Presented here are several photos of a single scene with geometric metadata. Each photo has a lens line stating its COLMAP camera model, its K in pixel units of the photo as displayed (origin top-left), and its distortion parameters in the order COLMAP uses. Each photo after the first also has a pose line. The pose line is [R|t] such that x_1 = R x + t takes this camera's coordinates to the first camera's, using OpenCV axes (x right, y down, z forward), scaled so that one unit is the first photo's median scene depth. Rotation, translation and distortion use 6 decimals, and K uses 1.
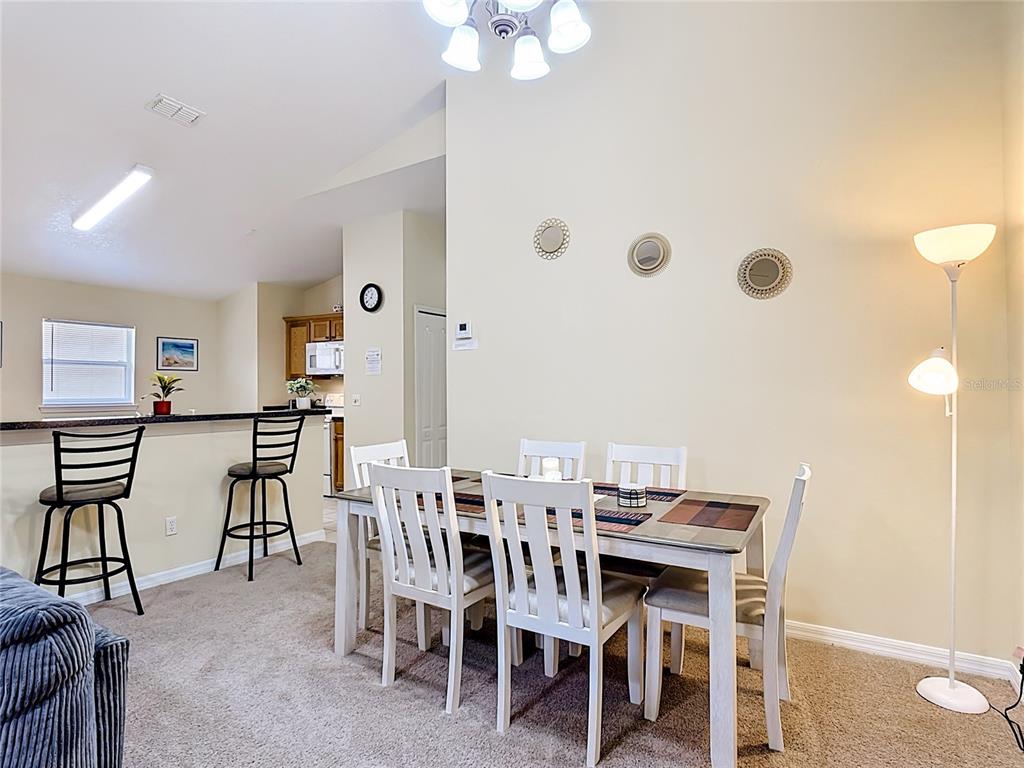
lens RADIAL K [[537.4, 0, 509.2], [0, 537.4, 387.6], [0, 0, 1]] dist [-0.000820, -0.012090]
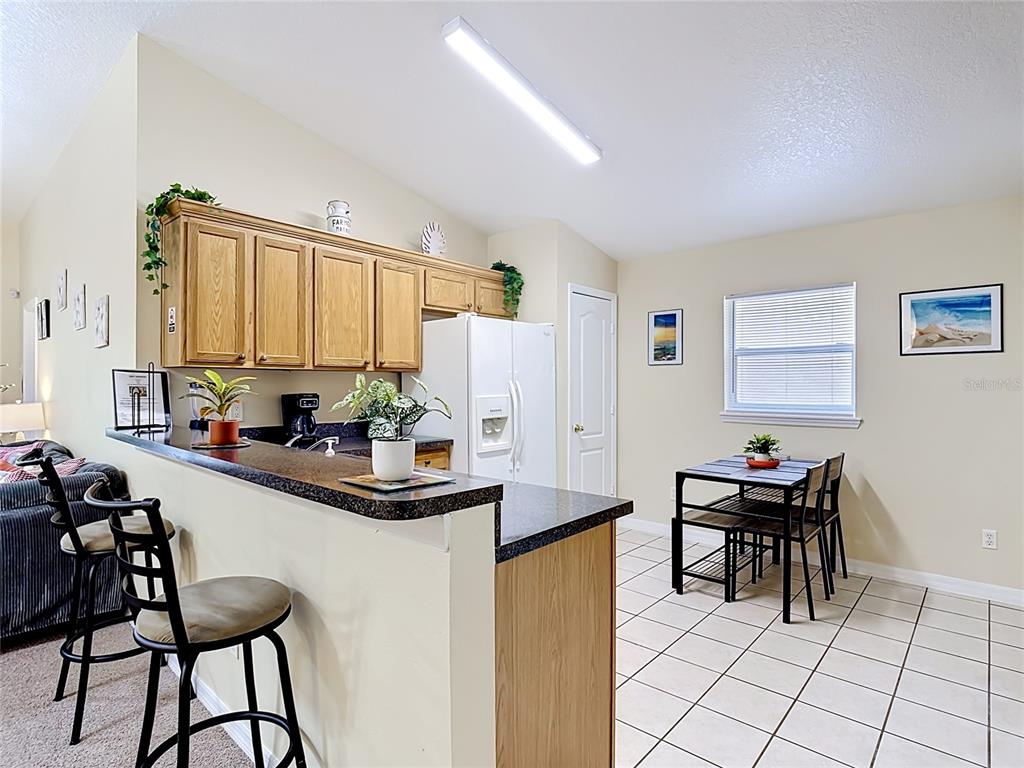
lens RADIAL K [[537.4, 0, 509.2], [0, 537.4, 387.6], [0, 0, 1]] dist [-0.000820, -0.012090]
pose [[-0.168061, 0.008326, -0.985741, -0.066614], [-0.001924, 0.999960, 0.008774, -0.004510], [0.985775, 0.003371, -0.168039, 0.692243]]
